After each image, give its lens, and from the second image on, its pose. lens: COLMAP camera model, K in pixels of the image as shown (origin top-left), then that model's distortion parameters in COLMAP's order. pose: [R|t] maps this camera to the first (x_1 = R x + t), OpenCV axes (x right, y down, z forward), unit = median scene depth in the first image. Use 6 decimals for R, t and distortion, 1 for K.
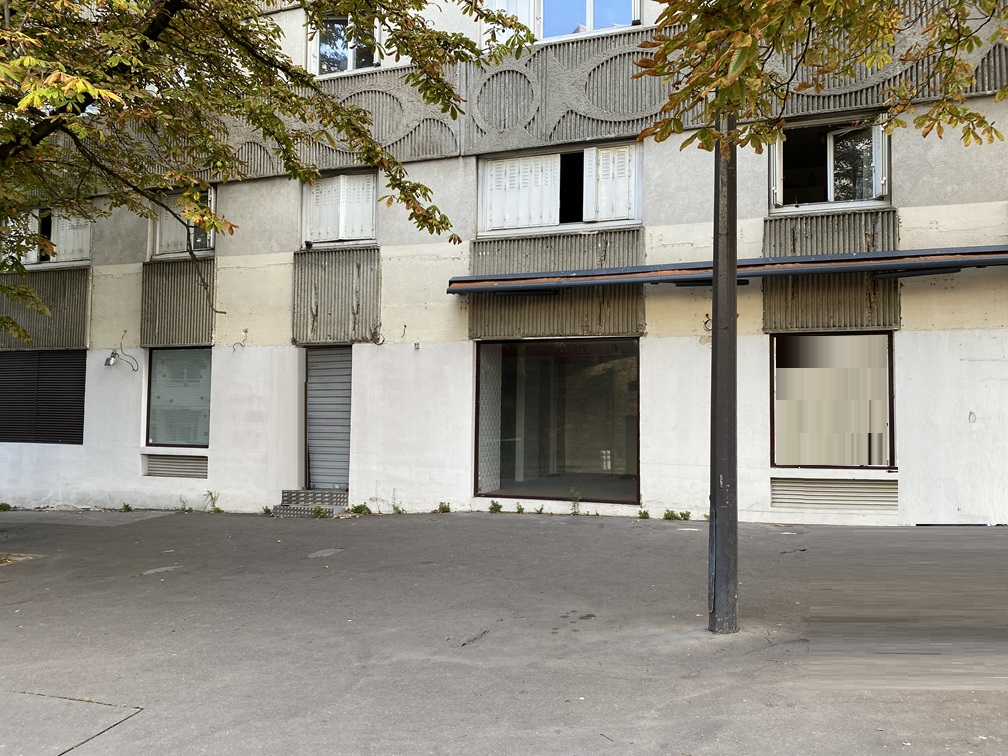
lens RADIAL K [[757.0, 0, 495.7], [0, 757.0, 384.1], [0, 0, 1]] dist [0.039872, -0.071419]
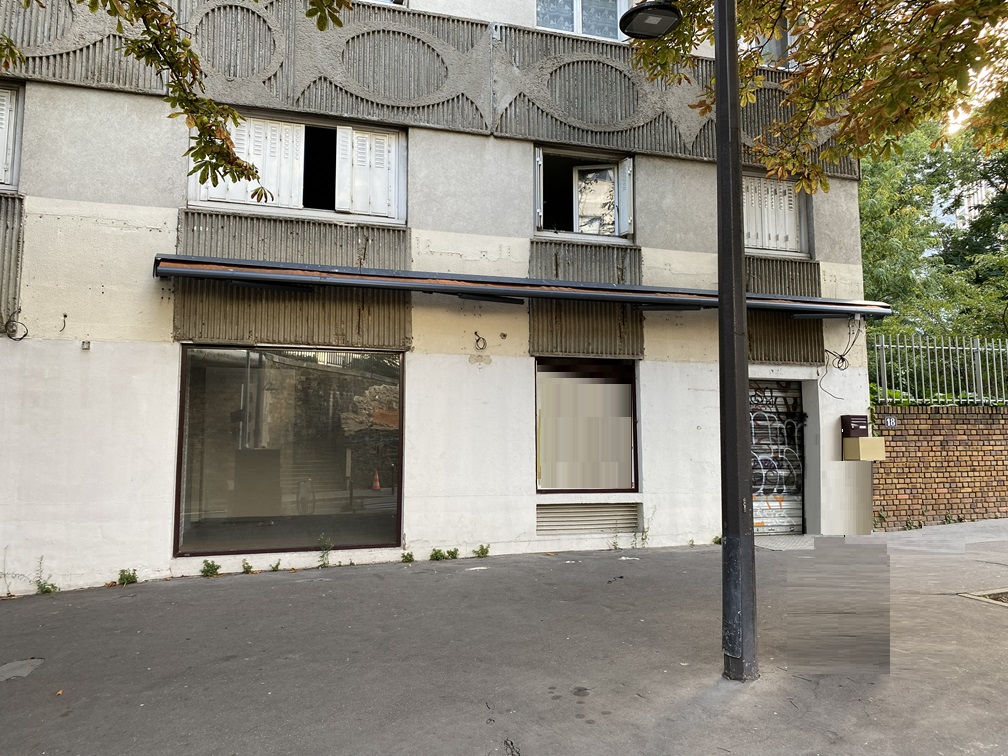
lens RADIAL K [[757.0, 0, 509.5], [0, 757.0, 375.3], [0, 0, 1]] dist [0.039872, -0.071419]
pose [[0.797483, 0.046461, 0.601550, -0.230035], [-0.010491, 0.997948, -0.063168, 0.018289], [-0.603250, 0.044065, 0.796334, 0.228731]]
